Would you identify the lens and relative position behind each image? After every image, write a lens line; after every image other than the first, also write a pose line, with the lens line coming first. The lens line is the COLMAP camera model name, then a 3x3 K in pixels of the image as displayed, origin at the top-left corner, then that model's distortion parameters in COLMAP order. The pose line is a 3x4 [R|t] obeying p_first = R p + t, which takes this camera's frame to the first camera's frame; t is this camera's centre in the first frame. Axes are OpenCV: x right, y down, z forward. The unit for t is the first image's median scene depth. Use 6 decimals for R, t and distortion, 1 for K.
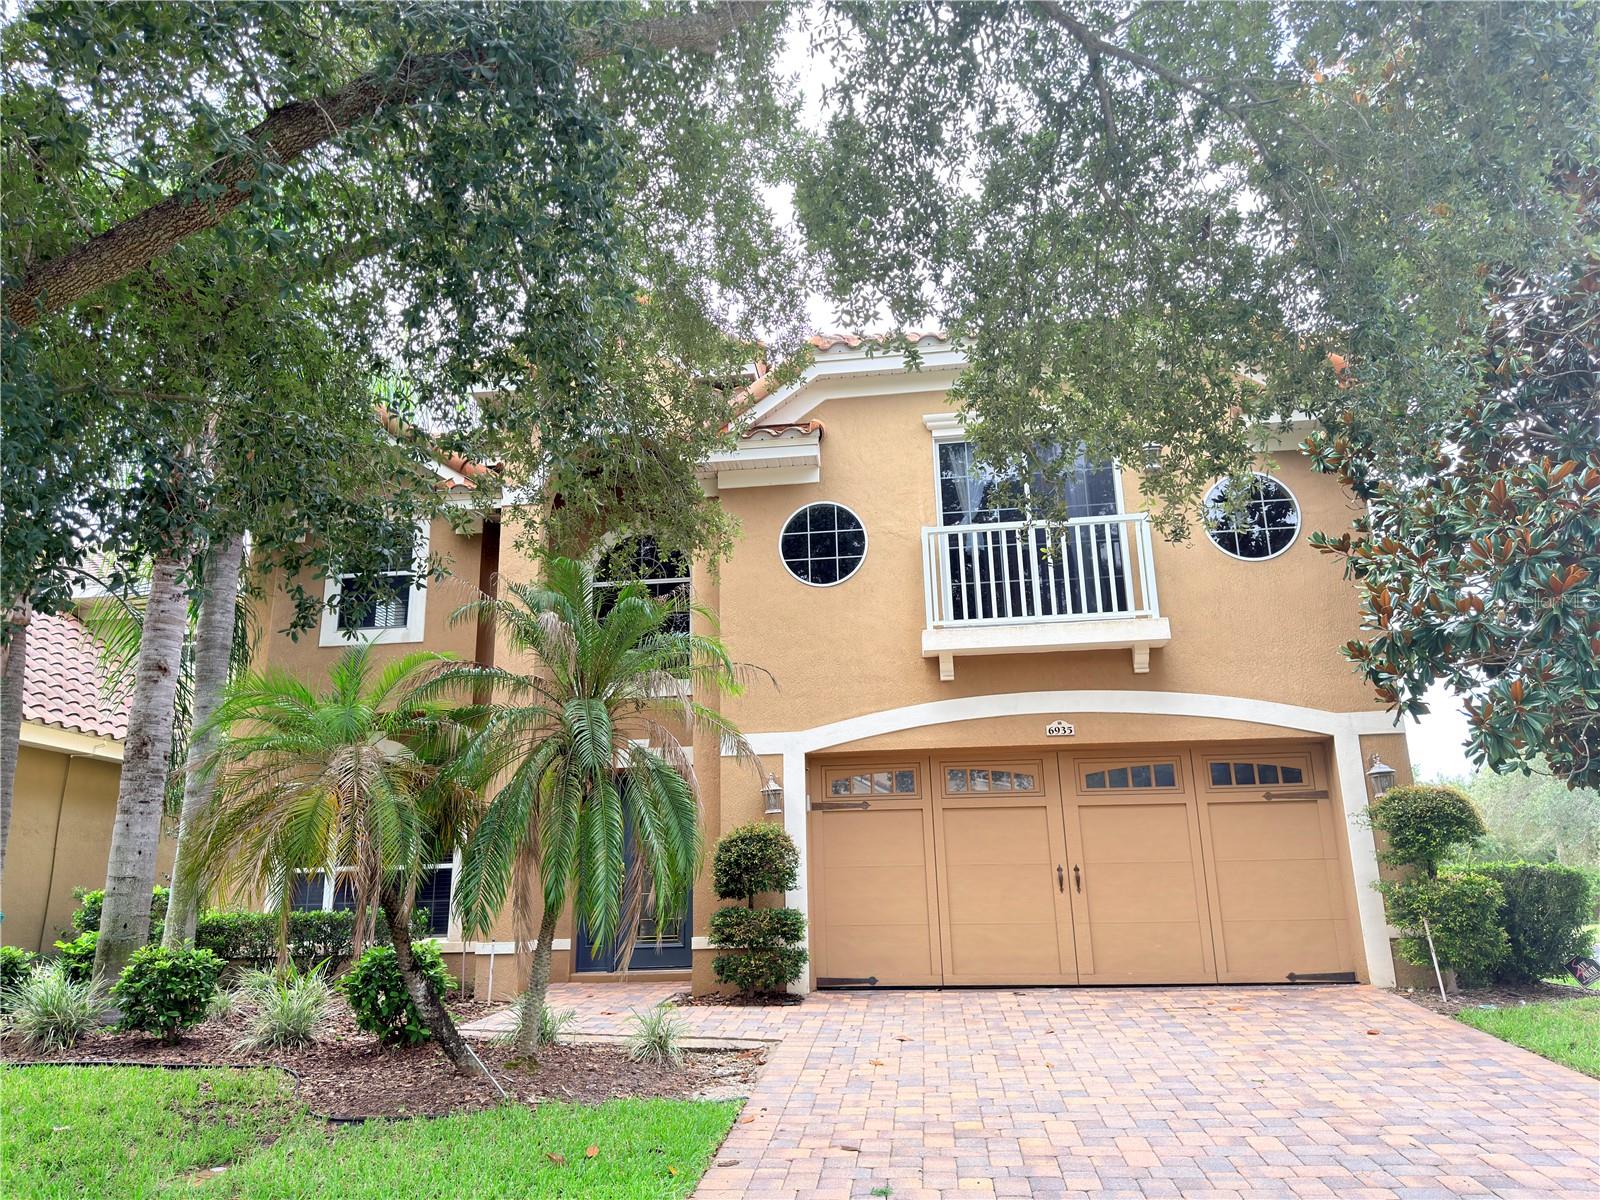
lens RADIAL K [[1102.3, 0, 816.3], [0, 1102.3, 595.6], [0, 0, 1]] dist [0.057371, -0.061111]
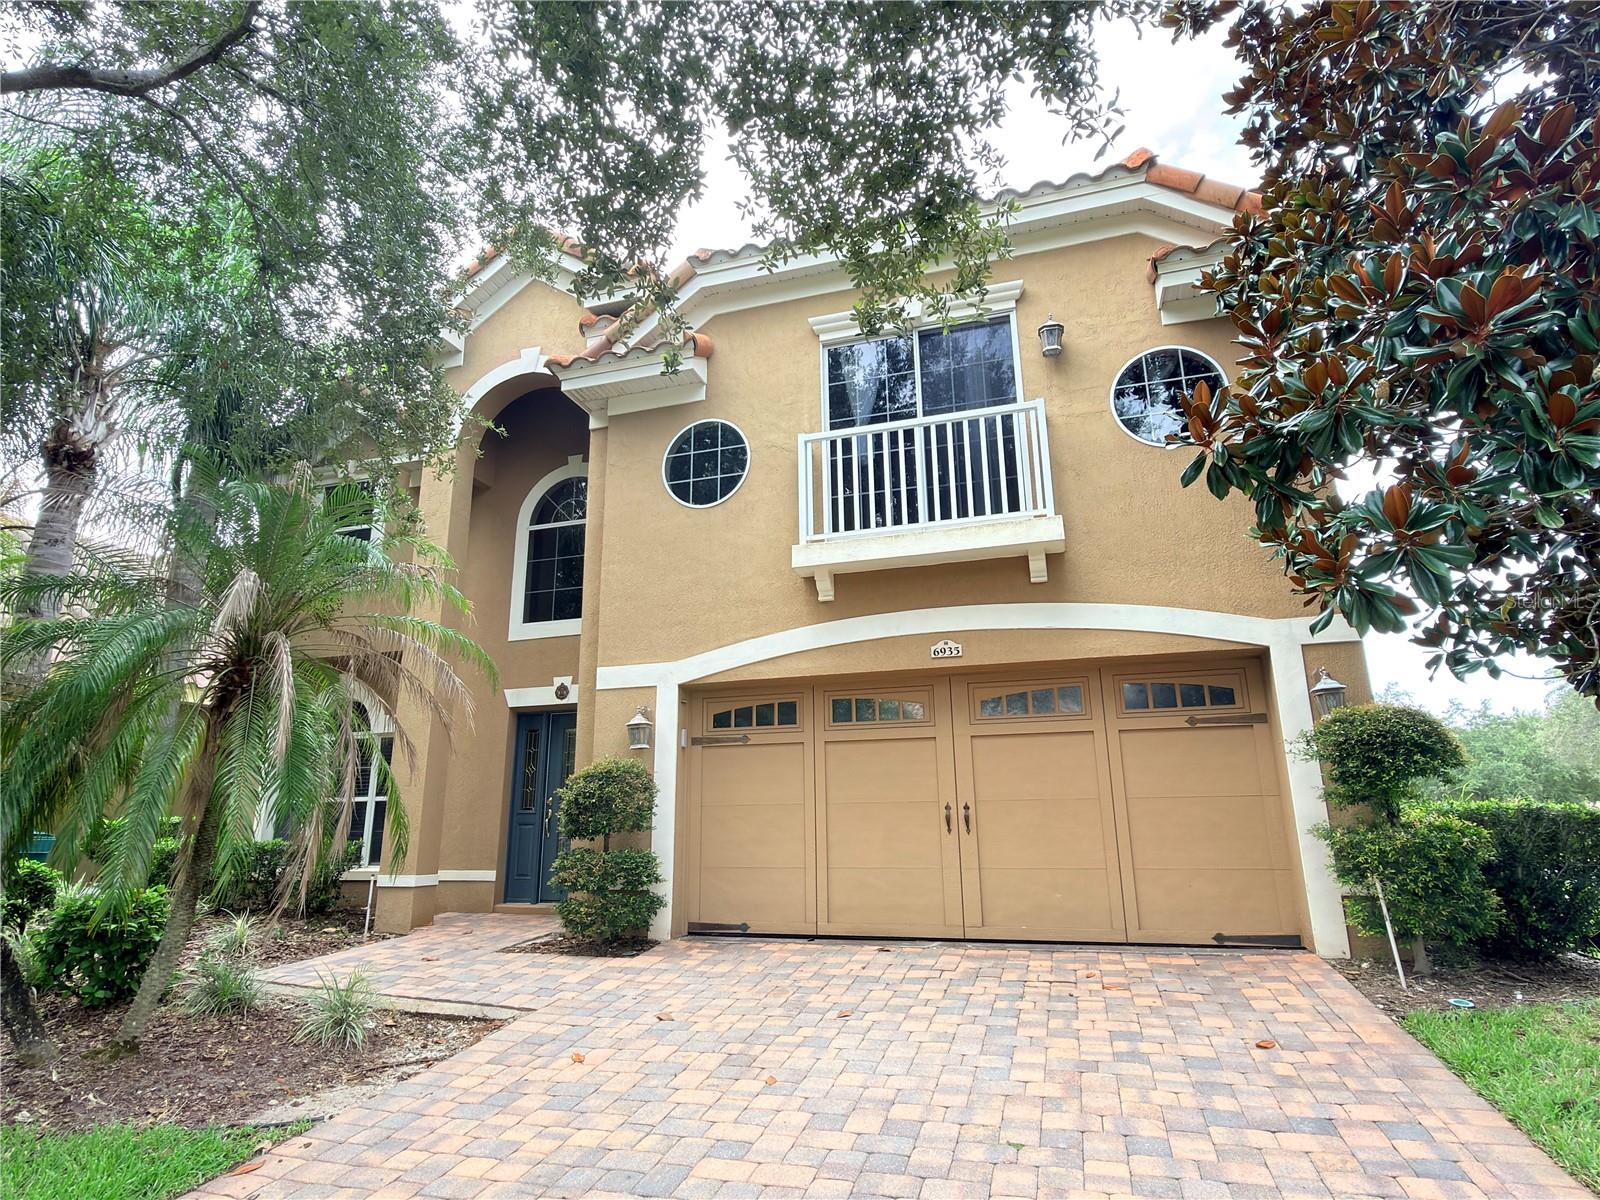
lens RADIAL K [[874.4, 0, 803.9], [0, 874.4, 595.1], [0, 0, 1]] dist [0.003809, 0.000857]
pose [[0.984309, -0.037798, -0.172357, 0.234811], [0.041815, 0.998930, 0.019735, 0.060011], [0.171427, -0.026632, 0.984837, 0.301609]]
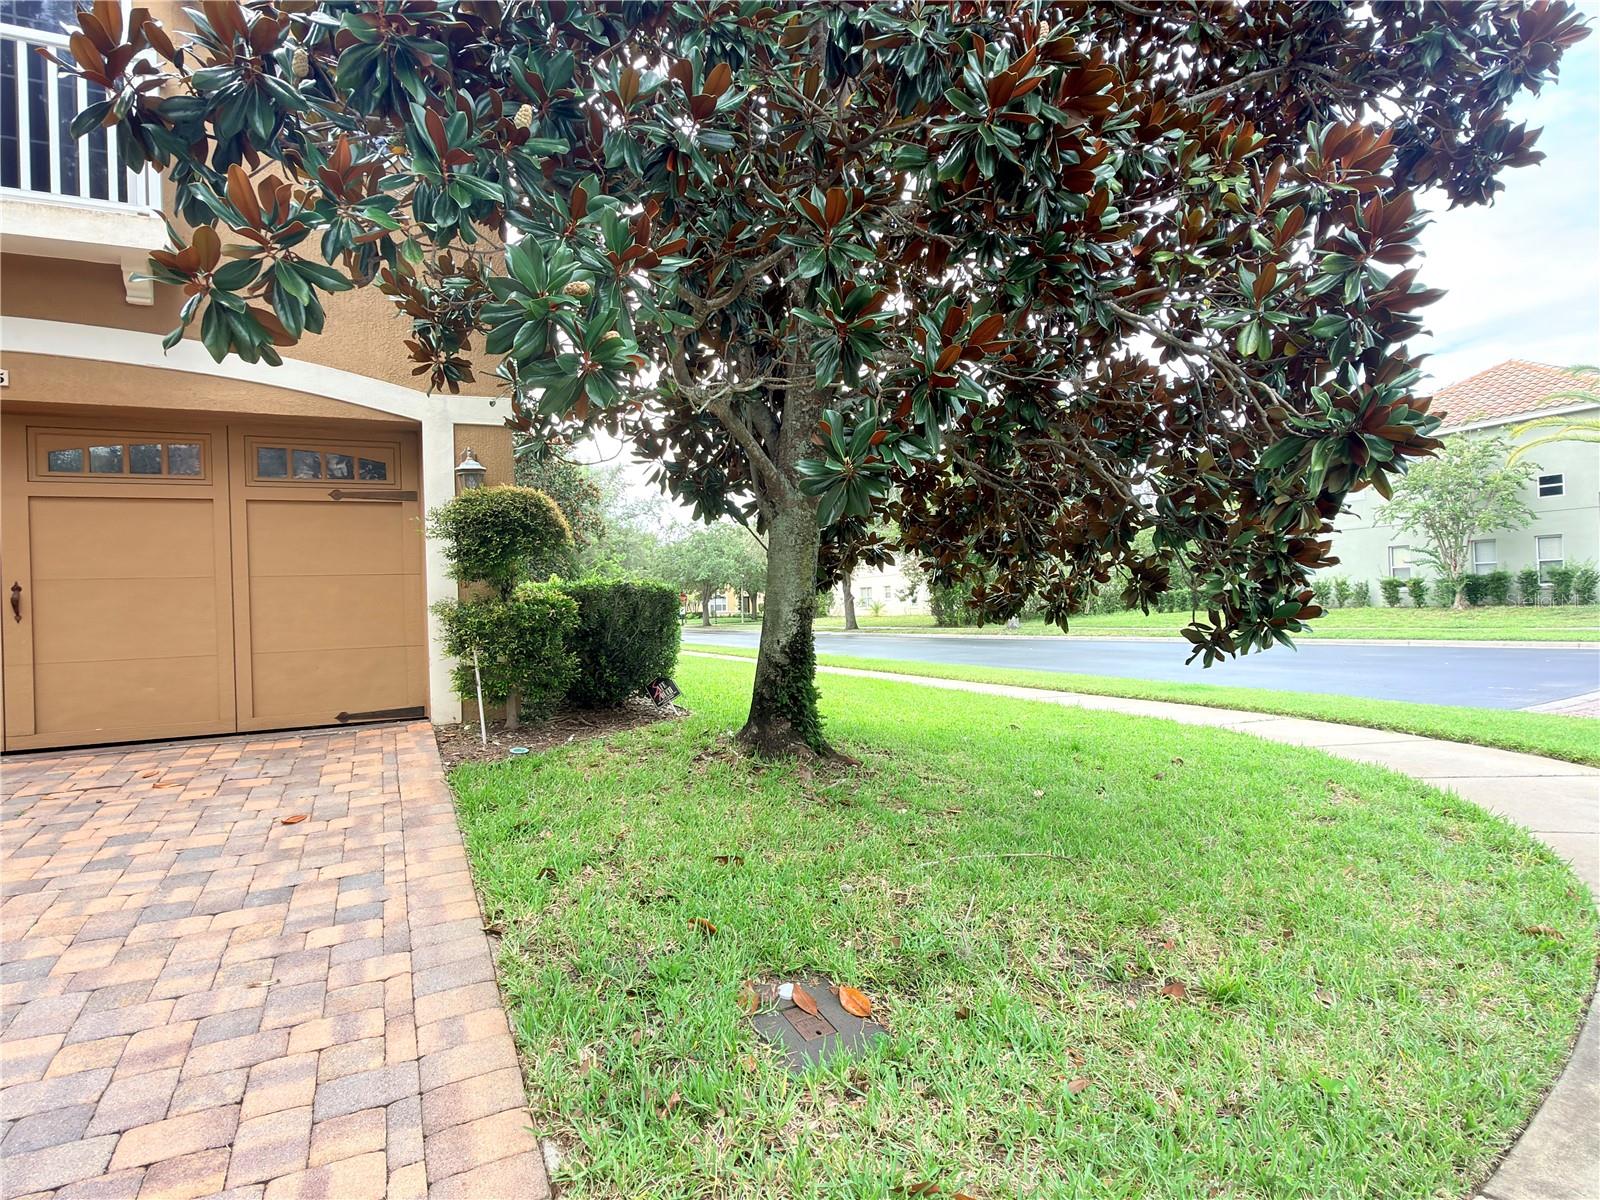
lens RADIAL K [[874.4, 0, 803.9], [0, 874.4, 595.1], [0, 0, 1]] dist [0.003809, 0.000857]
pose [[0.844728, -0.006652, 0.535154, 0.354361], [-0.130358, 0.967251, 0.217789, 0.073705], [-0.519077, -0.253734, 0.816197, 0.321838]]
